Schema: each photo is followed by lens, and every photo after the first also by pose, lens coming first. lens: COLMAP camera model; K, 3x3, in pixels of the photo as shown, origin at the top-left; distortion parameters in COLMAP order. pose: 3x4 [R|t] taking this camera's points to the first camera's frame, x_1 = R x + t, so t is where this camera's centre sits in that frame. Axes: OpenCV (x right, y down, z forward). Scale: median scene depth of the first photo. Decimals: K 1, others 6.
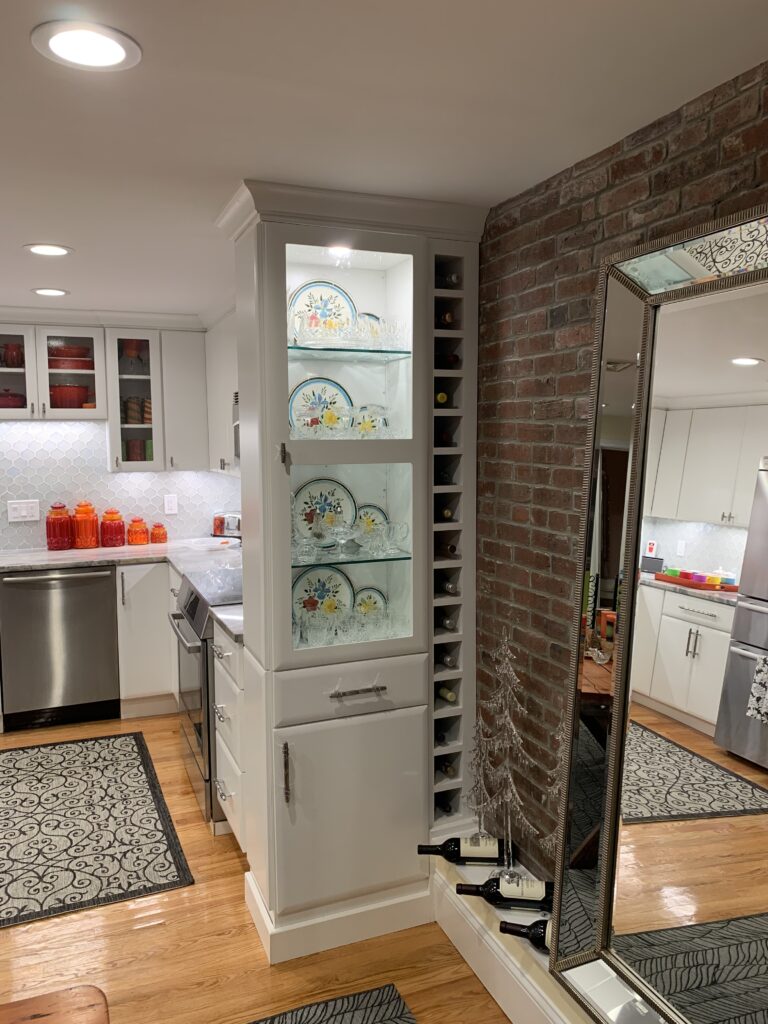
lens RADIAL K [[785.6, 0, 385.2], [0, 785.6, 508.5], [0, 0, 1]] dist [0.056088, -0.048511]
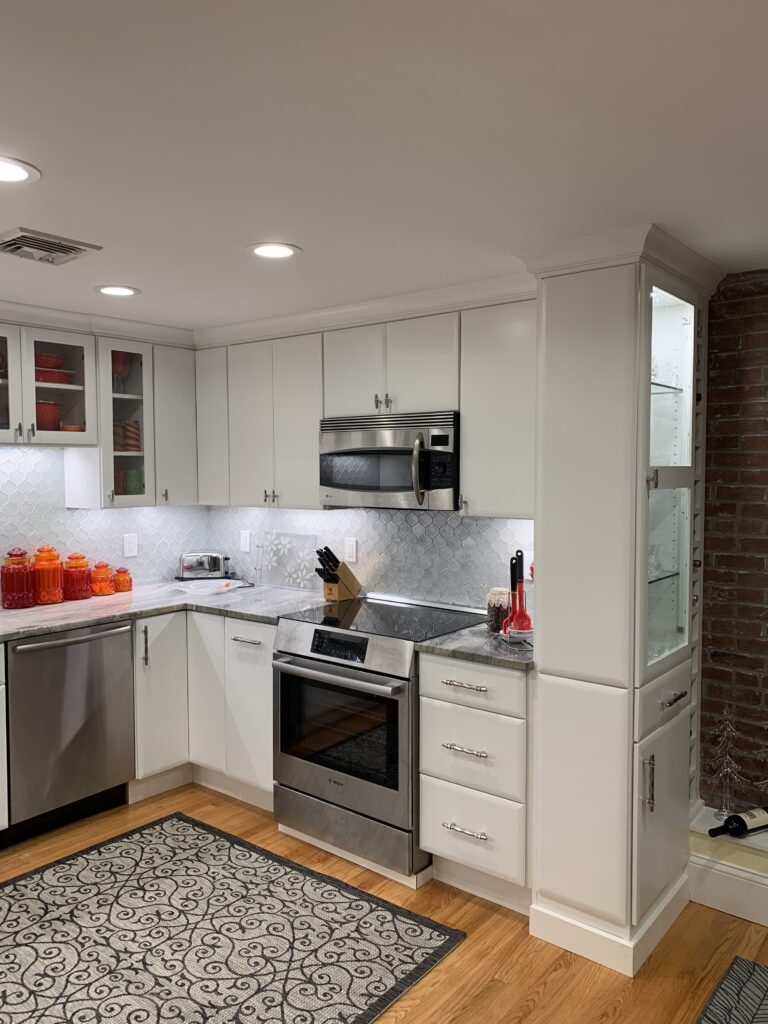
lens RADIAL K [[785.6, 0, 389.6], [0, 785.6, 506.9], [0, 0, 1]] dist [0.056088, -0.048511]
pose [[0.868959, -0.020320, 0.494467, -0.799604], [0.042684, 0.998511, -0.033978, -0.009567], [-0.493040, 0.050631, 0.868532, 0.203967]]
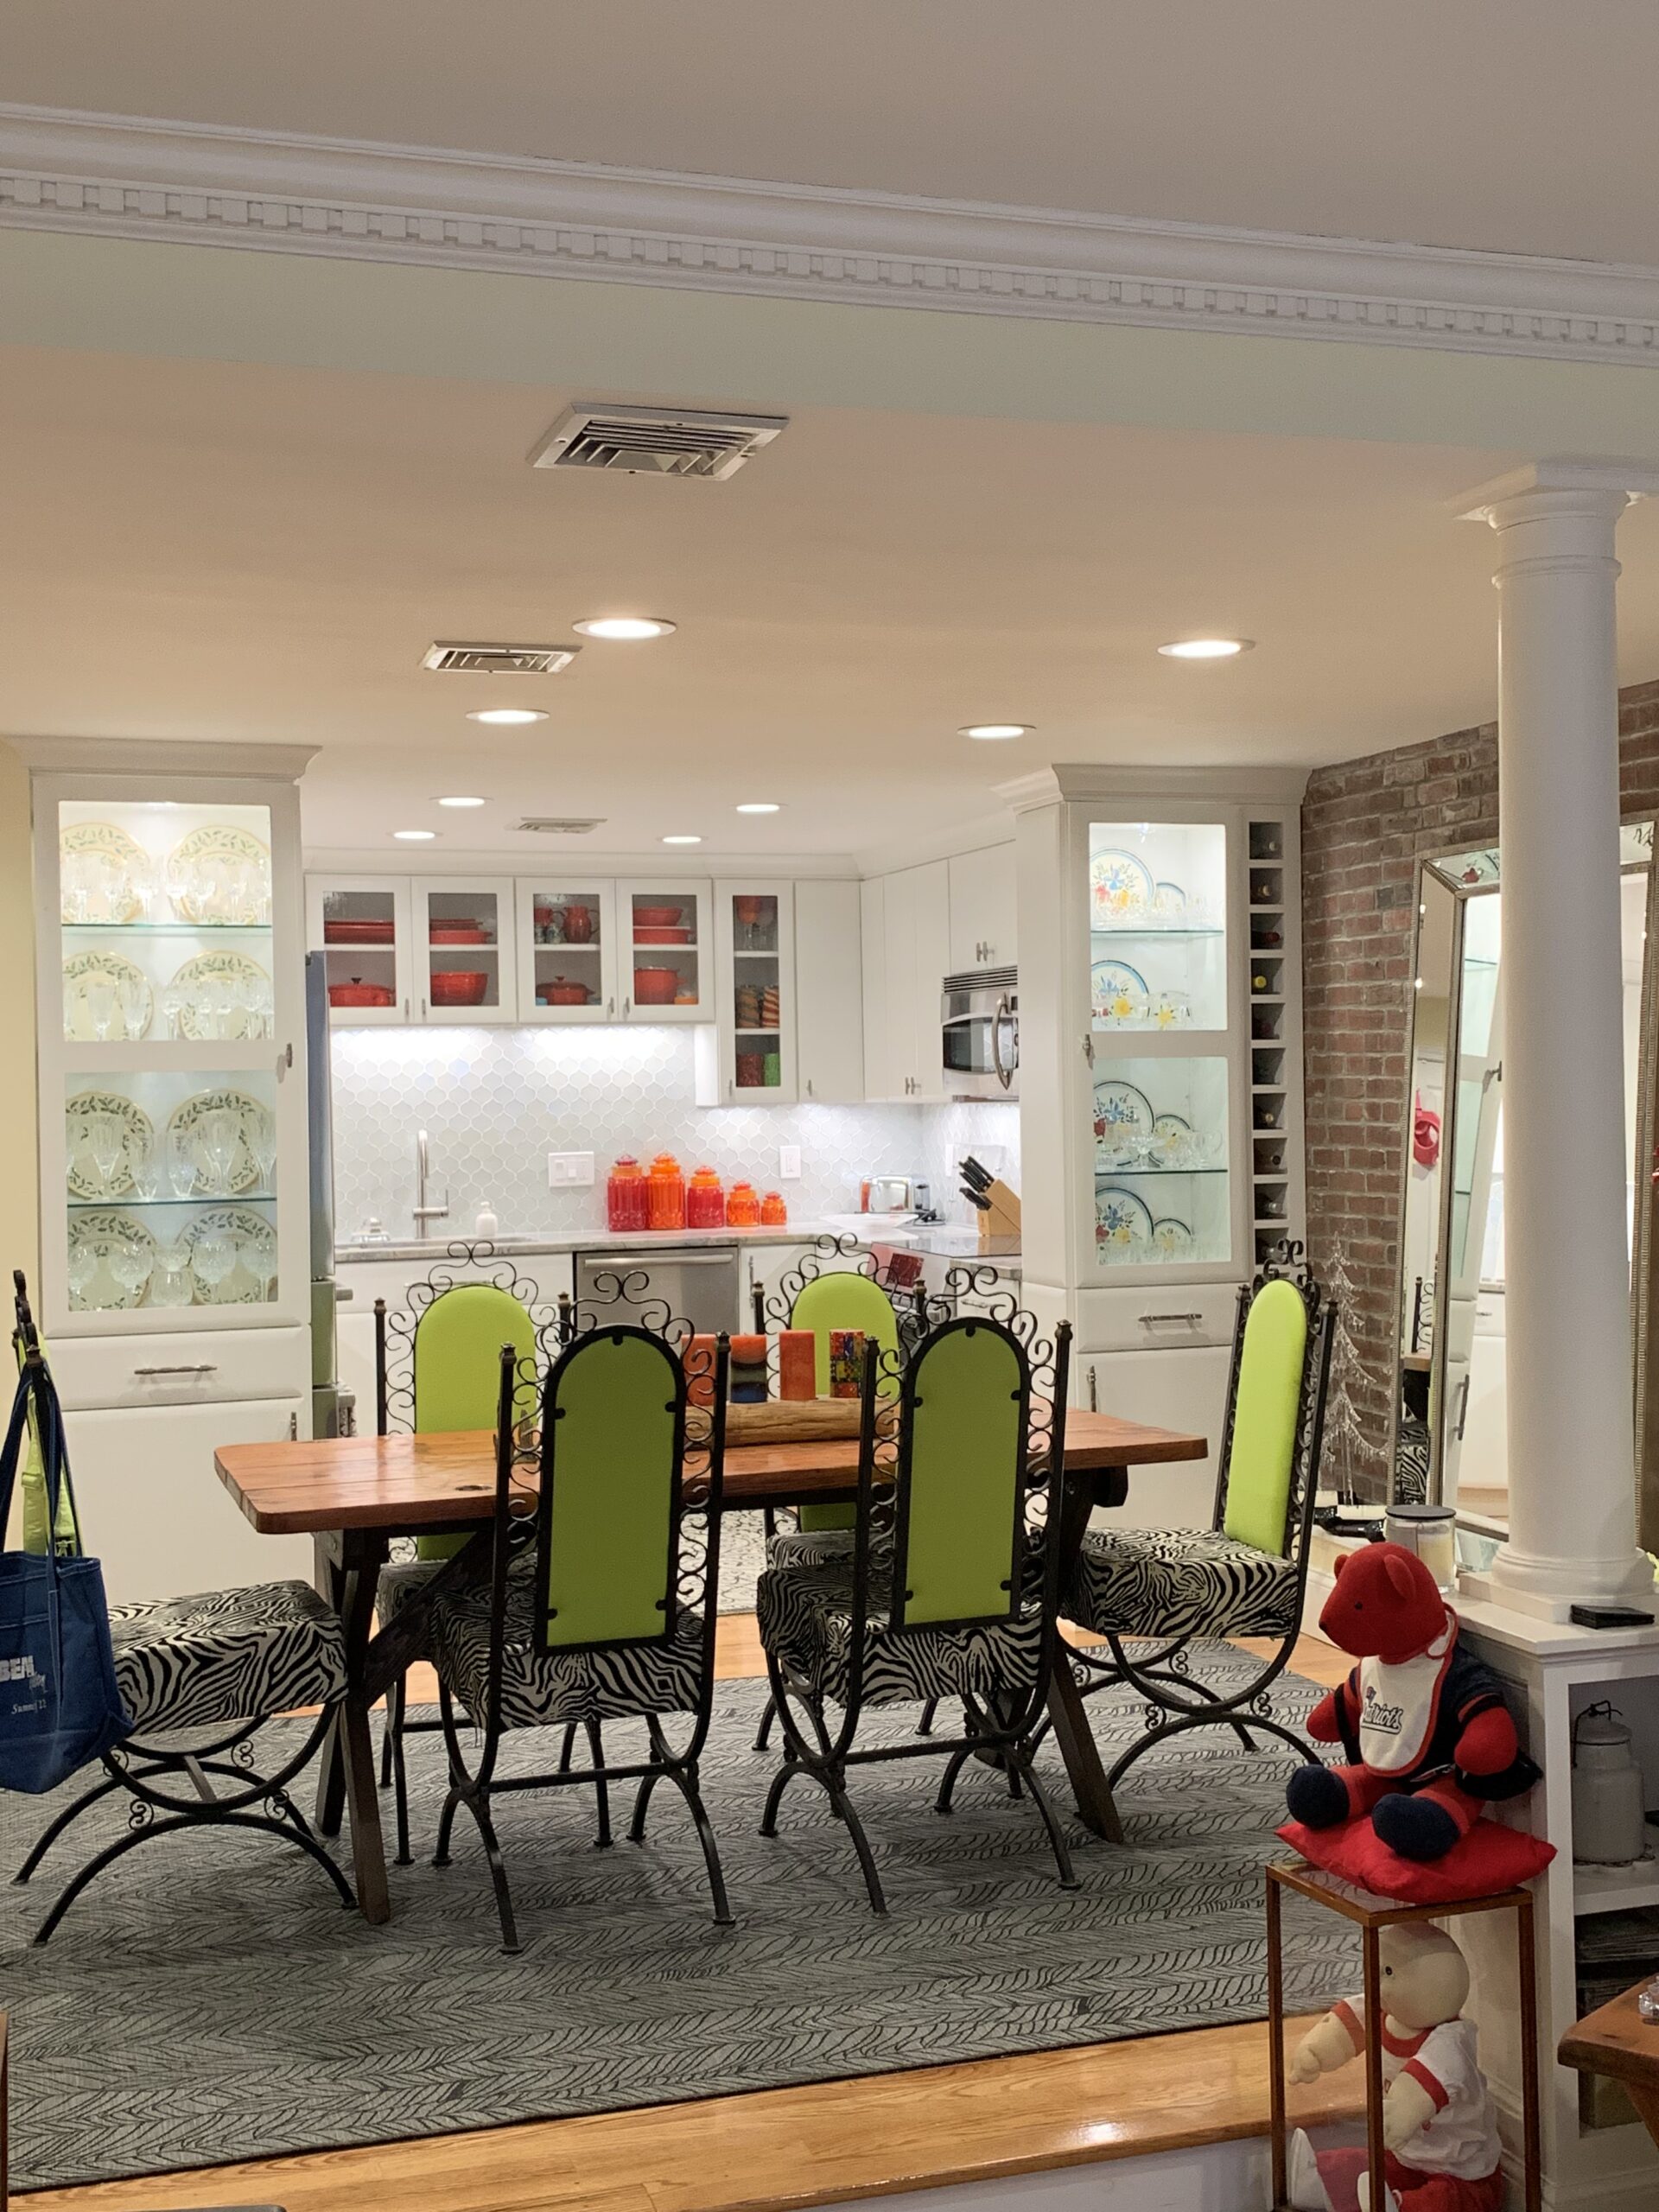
lens RADIAL K [[2575.6, 0, 833.2], [0, 2575.6, 1084.0], [0, 0, 1]] dist [0.171274, 0.000000]
pose [[0.997191, -0.010749, -0.074124, -0.167444], [0.003692, 0.995499, -0.094698, 0.214043], [0.074808, 0.094158, 0.992743, -1.663221]]
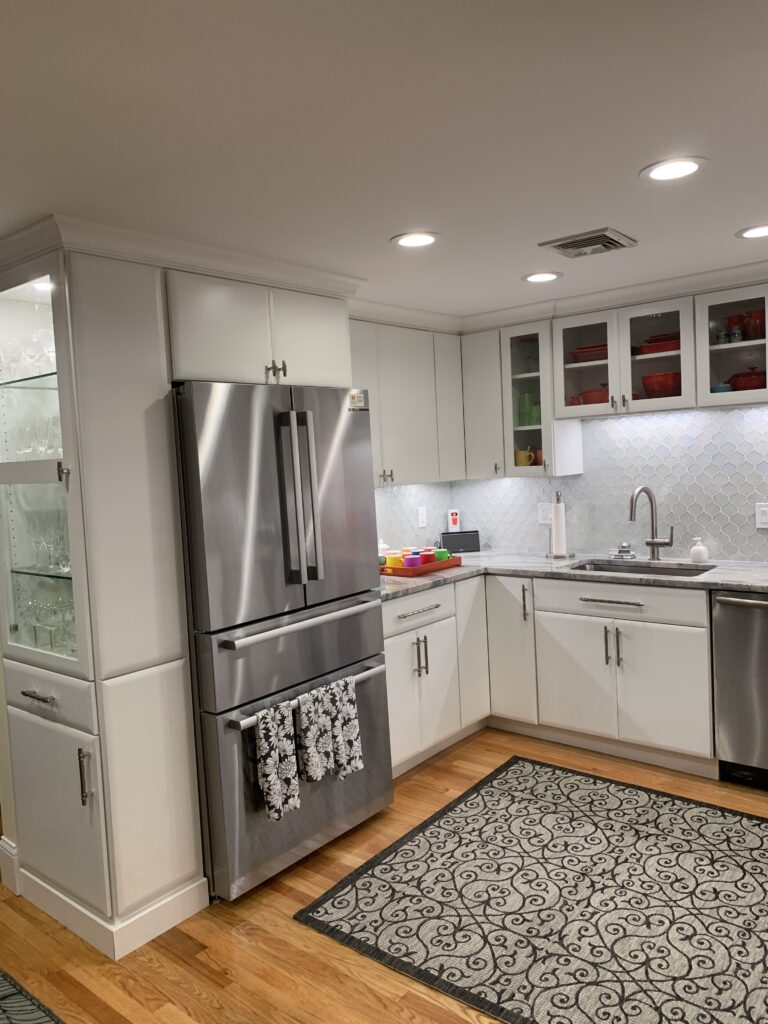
lens RADIAL K [[785.6, 0, 382.0], [0, 785.6, 509.8], [0, 0, 1]] dist [0.056088, -0.048511]
pose [[0.463697, 0.046838, -0.884755, 0.124508], [-0.033577, 0.998813, 0.035278, -0.029877], [0.885357, 0.013349, 0.464719, 0.447273]]
